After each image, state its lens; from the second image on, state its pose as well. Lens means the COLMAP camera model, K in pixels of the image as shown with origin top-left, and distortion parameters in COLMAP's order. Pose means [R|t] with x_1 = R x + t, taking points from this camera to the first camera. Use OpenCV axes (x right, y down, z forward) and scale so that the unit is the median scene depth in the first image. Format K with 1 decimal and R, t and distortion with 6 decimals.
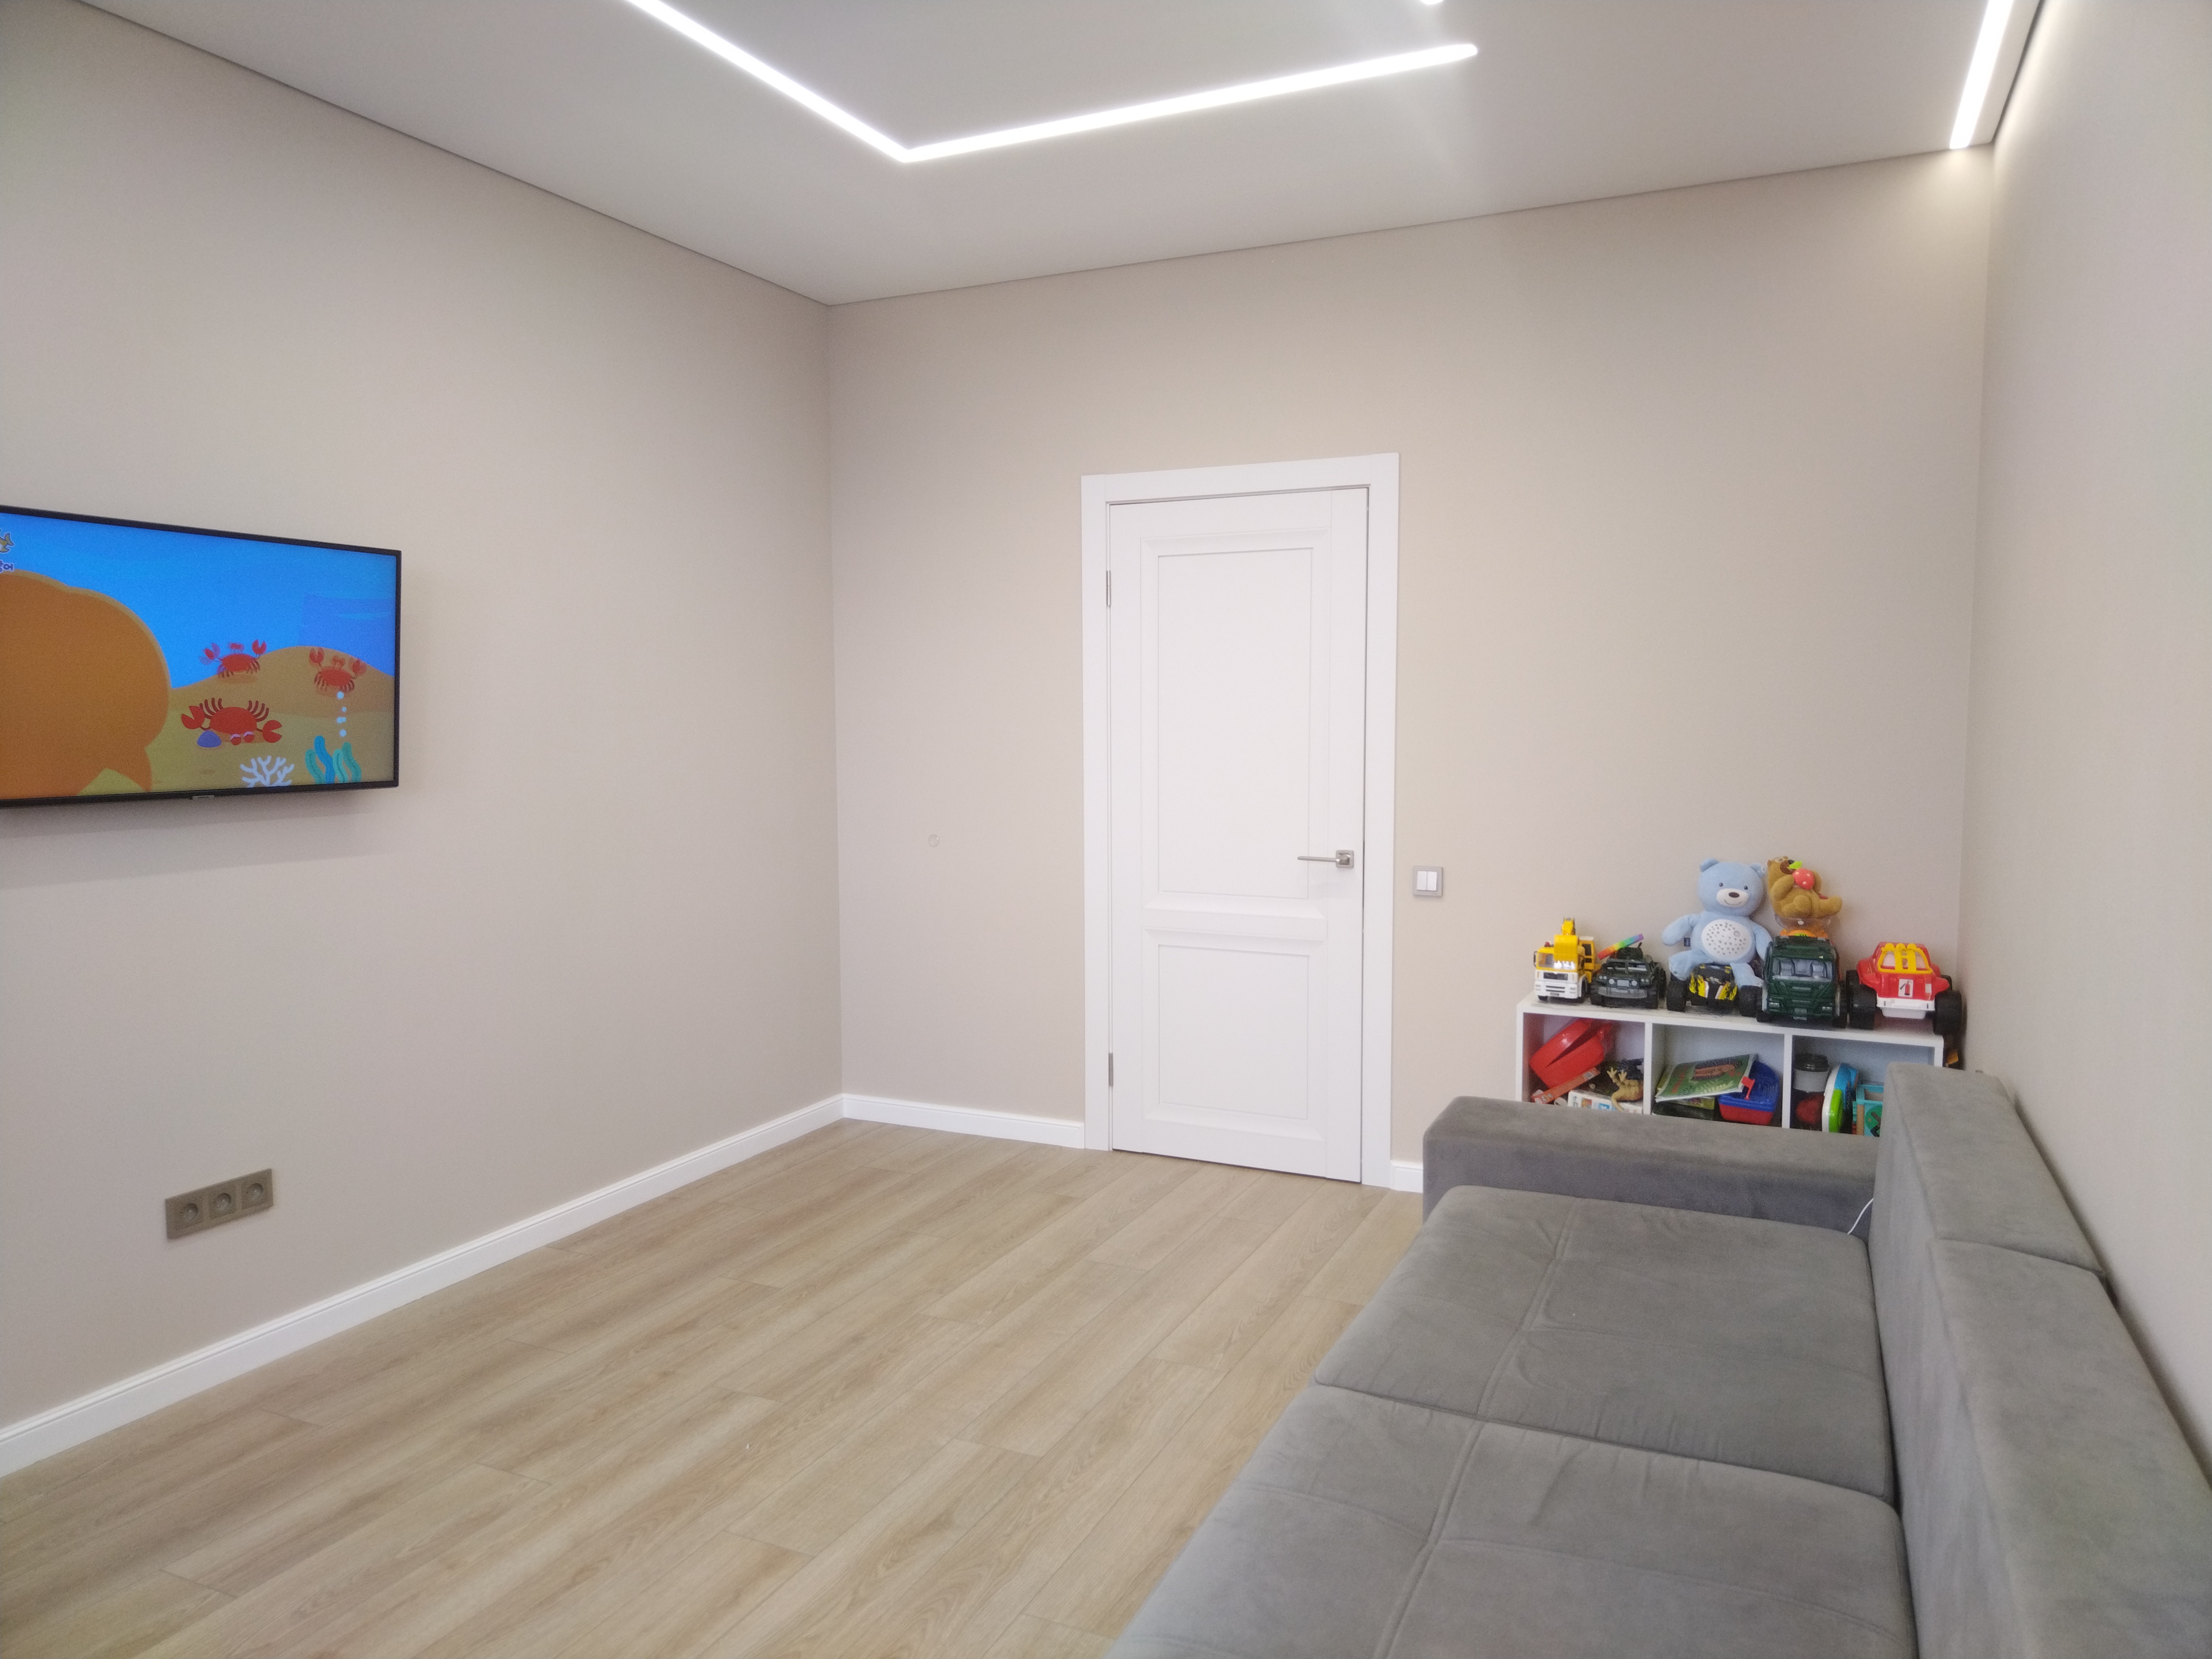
lens RADIAL K [[1511.0, 0, 1083.8], [0, 1511.0, 810.7], [0, 0, 1]] dist [0.005037, 0.009499]
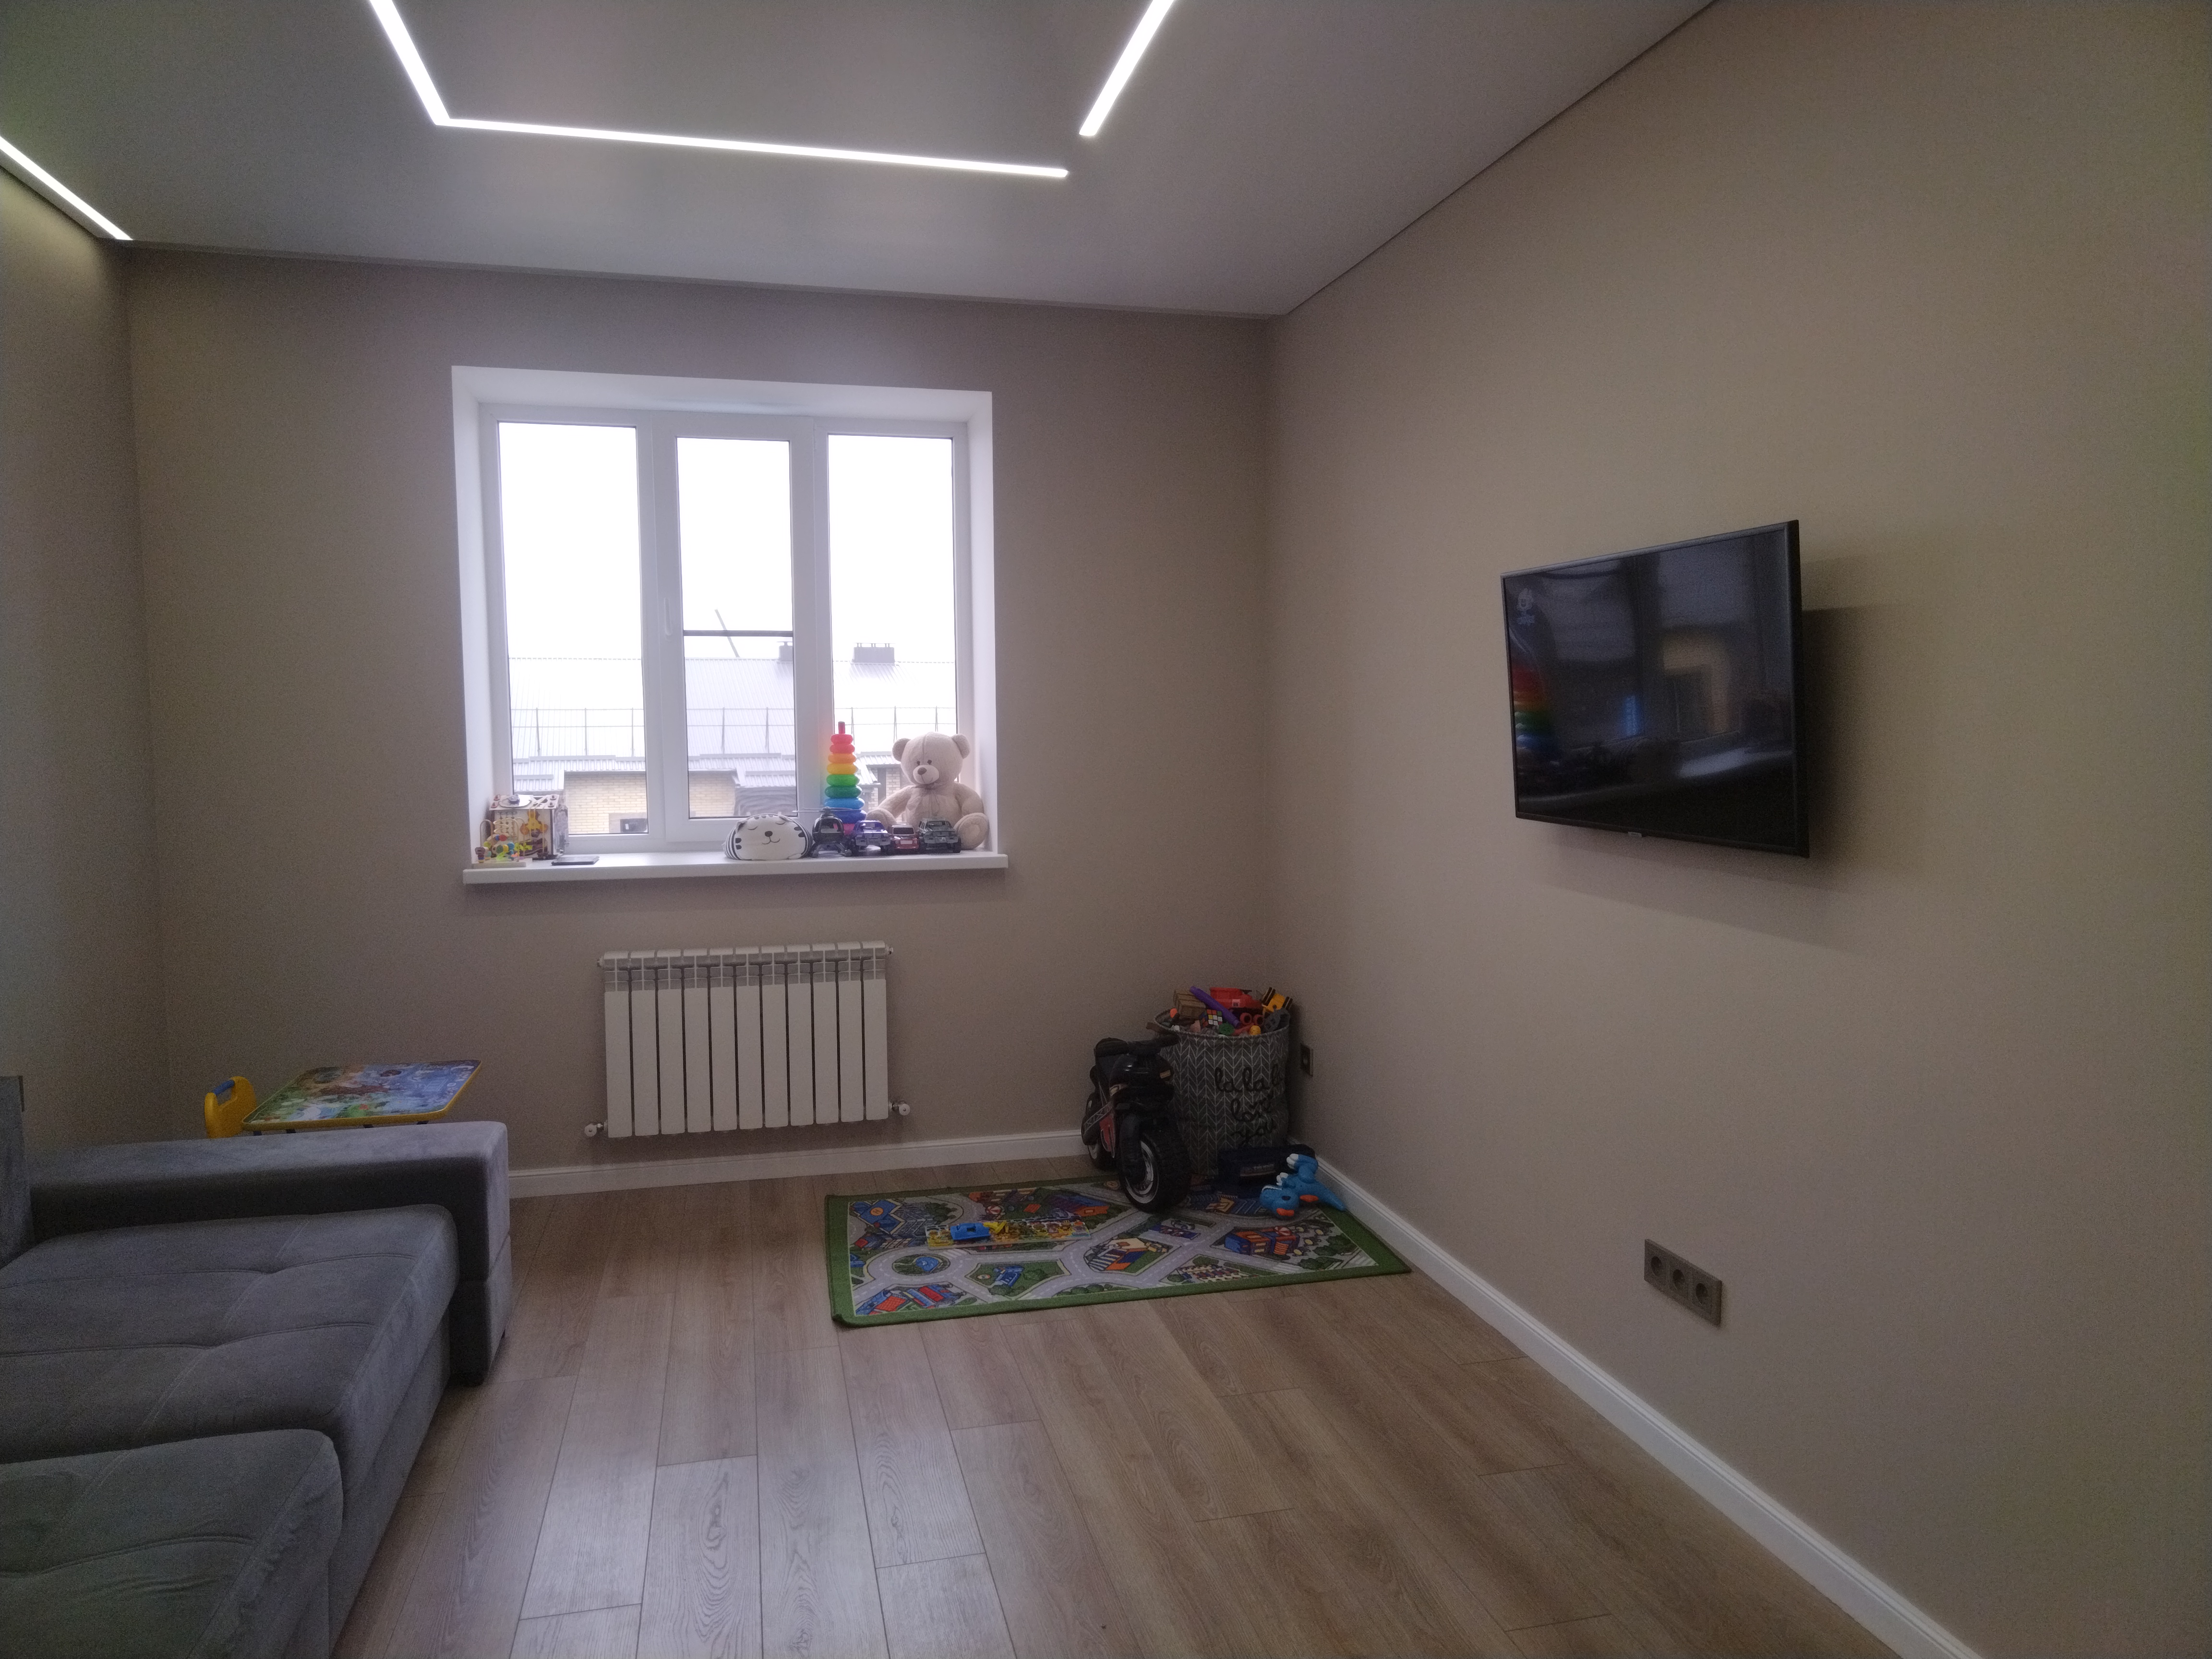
lens RADIAL K [[1511.0, 0, 1094.6], [0, 1511.0, 853.5], [0, 0, 1]] dist [0.005037, 0.009499]
pose [[-0.780611, 0.055909, -0.622512, 0.255548], [-0.036851, 0.990141, 0.135137, -0.103241], [0.623930, 0.128430, -0.770855, 1.477794]]
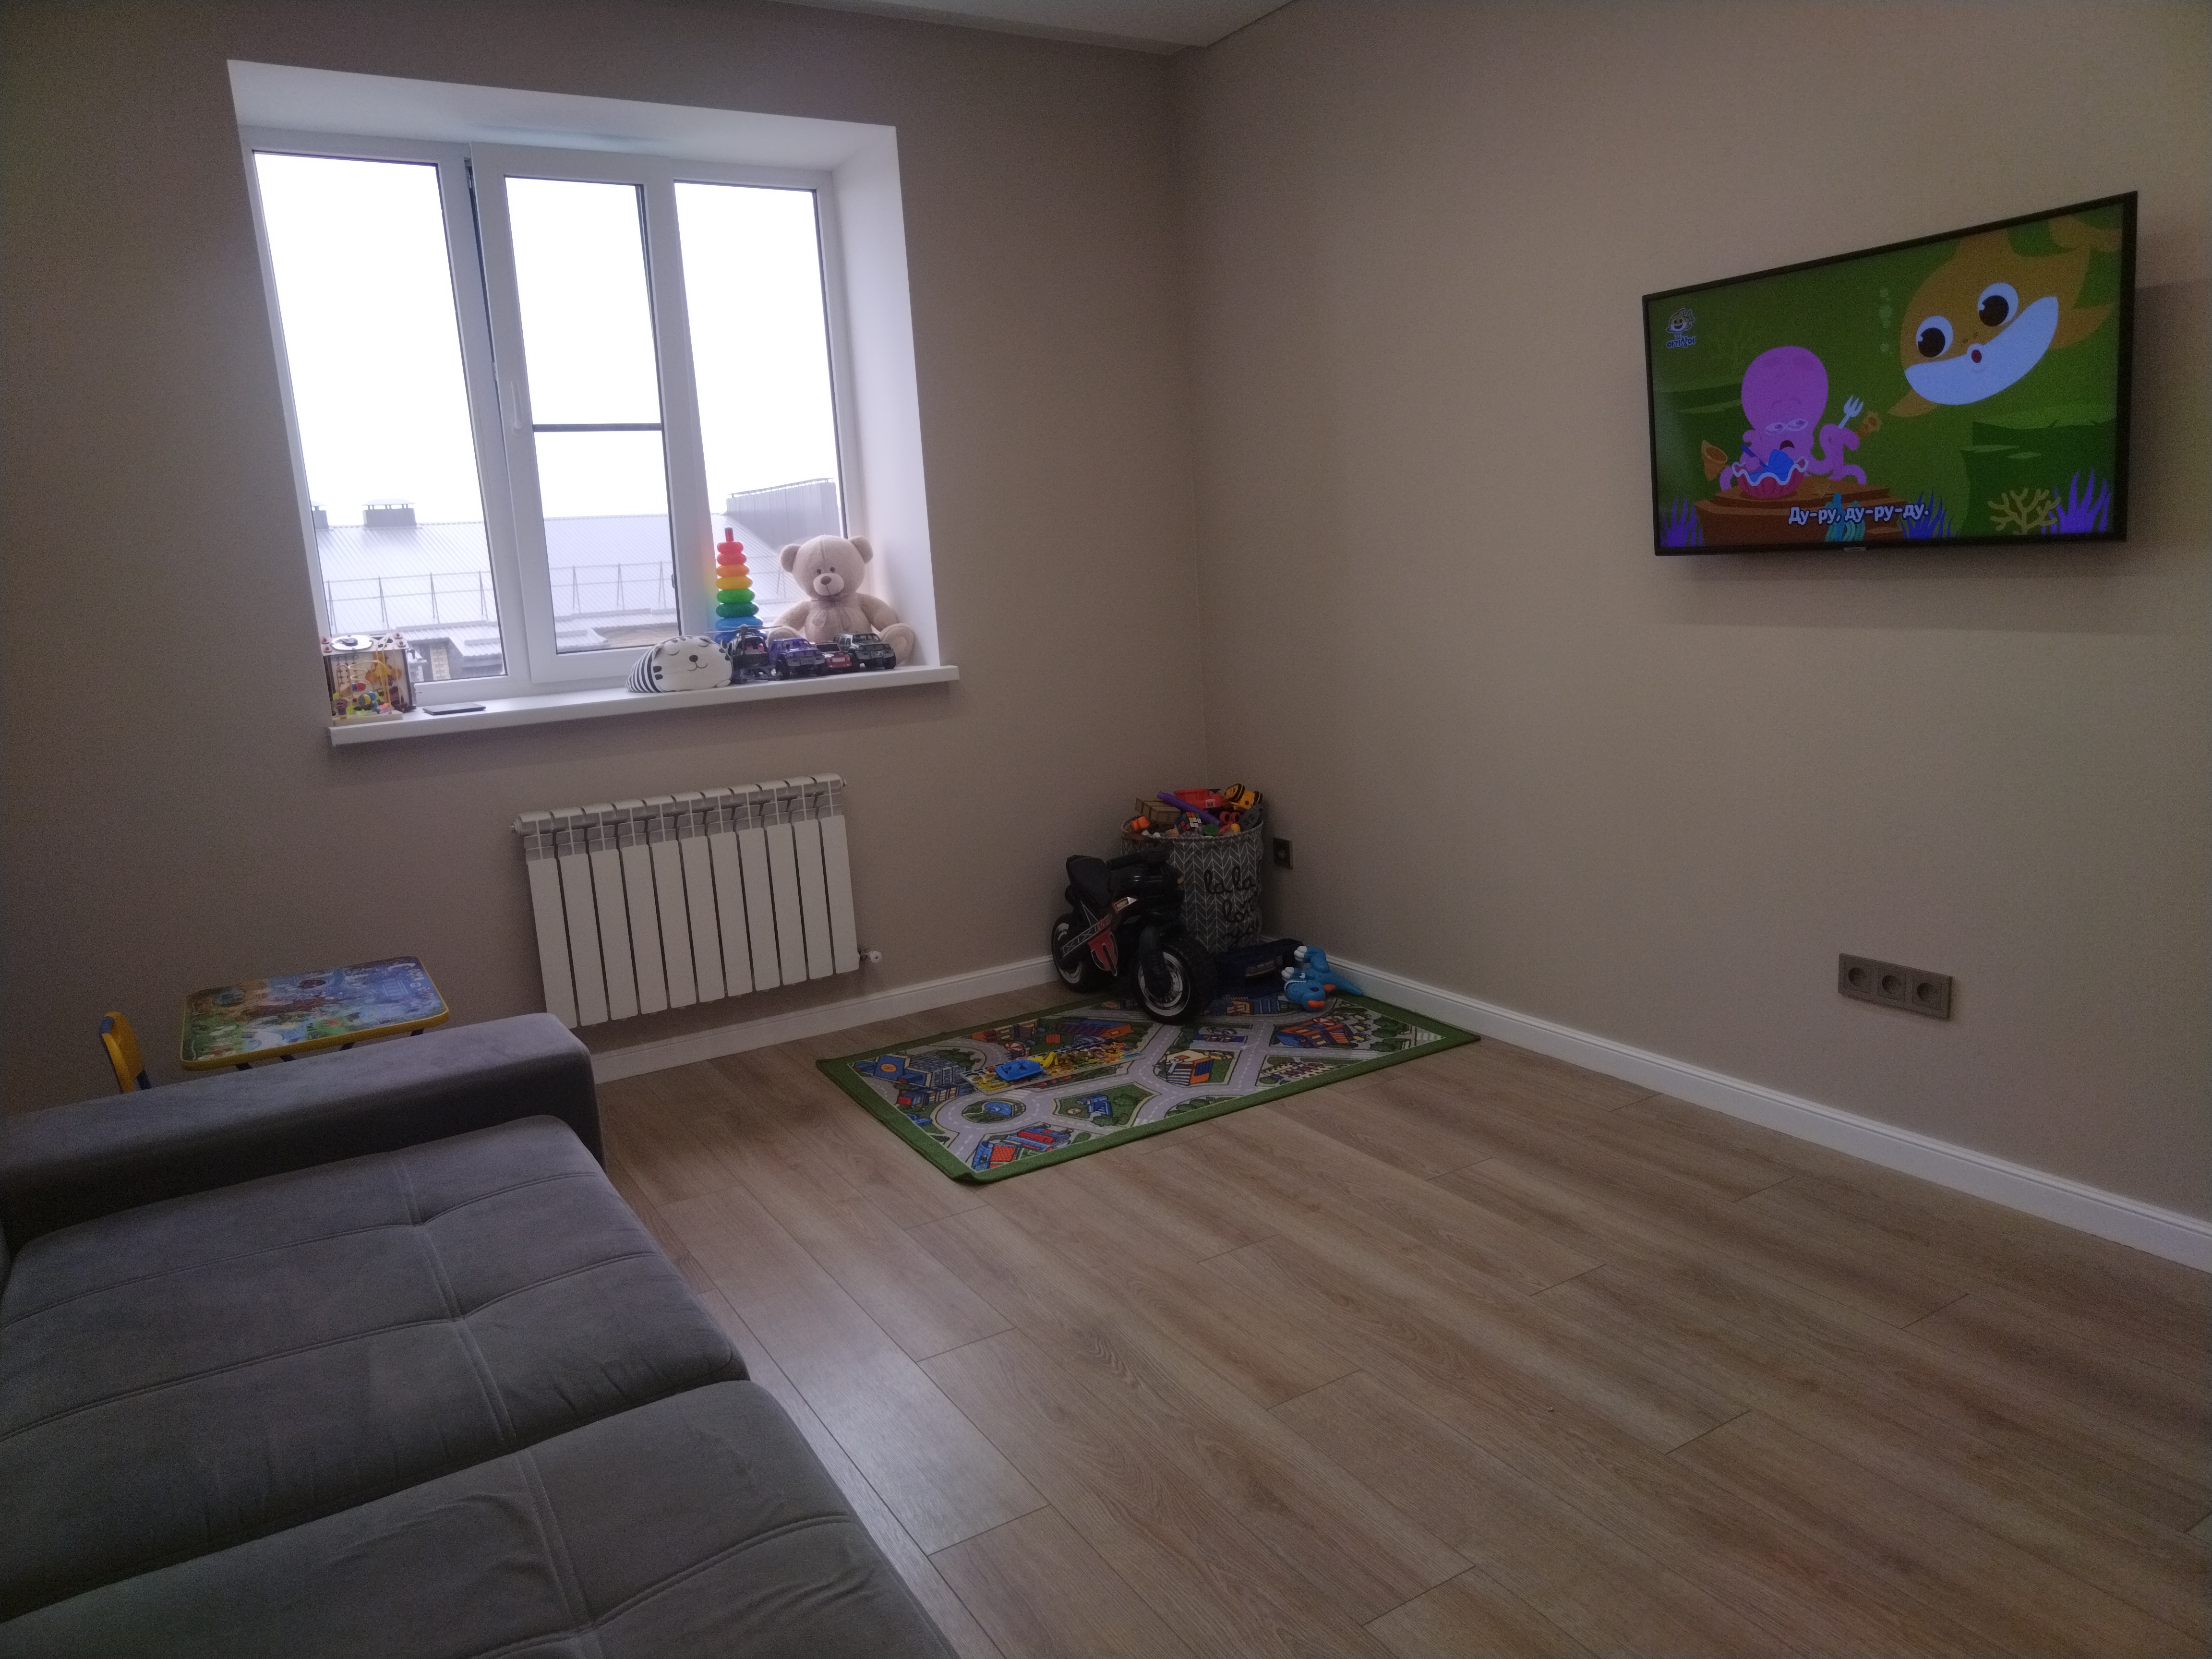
lens RADIAL K [[1511.0, 0, 1109.3], [0, 1511.0, 848.8], [0, 0, 1]] dist [0.005037, 0.009499]
pose [[-0.554123, 0.189389, -0.810605, 0.448708], [0.006063, 0.974668, 0.223576, -0.034619], [0.832413, 0.118974, -0.541234, 1.118606]]
